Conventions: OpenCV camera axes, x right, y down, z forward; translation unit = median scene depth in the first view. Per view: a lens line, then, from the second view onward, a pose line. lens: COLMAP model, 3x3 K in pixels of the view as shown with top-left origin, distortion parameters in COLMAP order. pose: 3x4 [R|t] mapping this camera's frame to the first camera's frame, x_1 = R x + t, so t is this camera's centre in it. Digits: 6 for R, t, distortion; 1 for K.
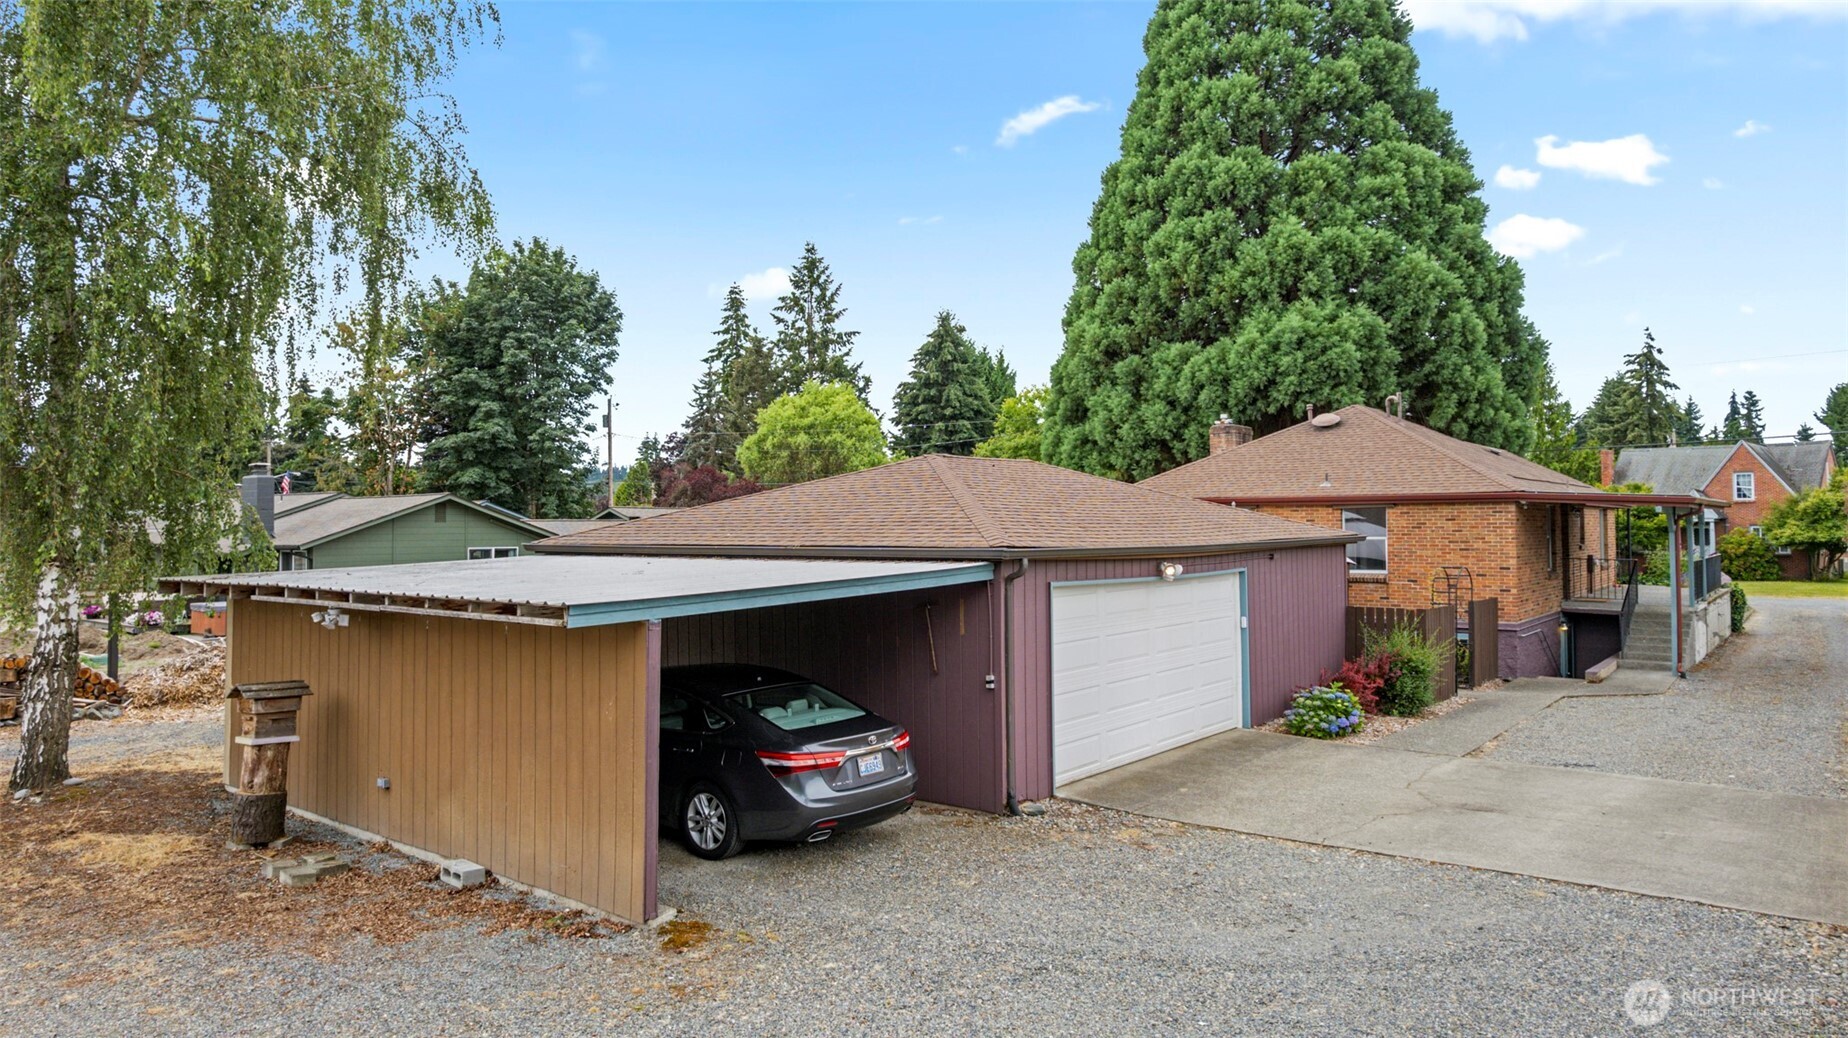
lens RADIAL K [[1177.5, 0, 924.0], [0, 1177.5, 519.0], [0, 0, 1]] dist [-0.085676, 0.087287]
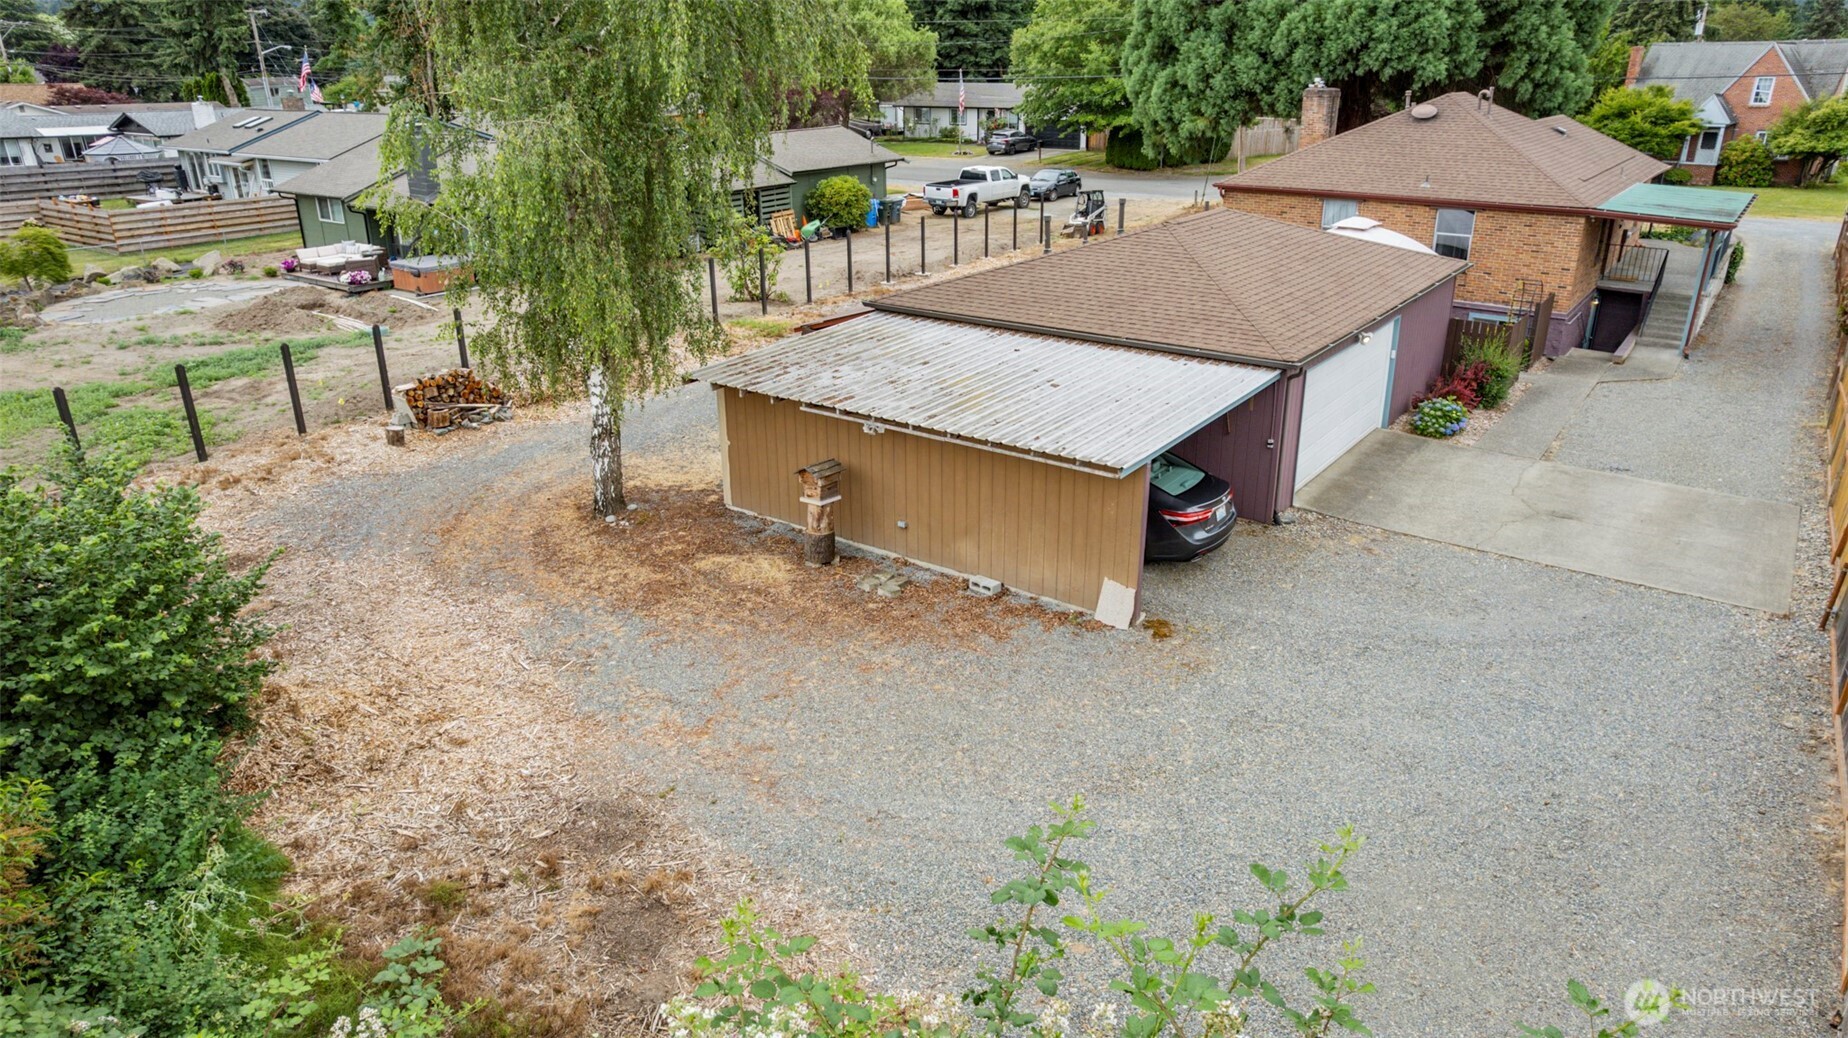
lens RADIAL K [[1177.5, 0, 924.0], [0, 1177.5, 519.0], [0, 0, 1]] dist [-0.085676, 0.087287]
pose [[0.999252, -0.016426, 0.035009, -0.158059], [0.001719, 0.923274, 0.384138, -0.124851], [-0.038633, -0.383791, 0.922612, -0.149483]]
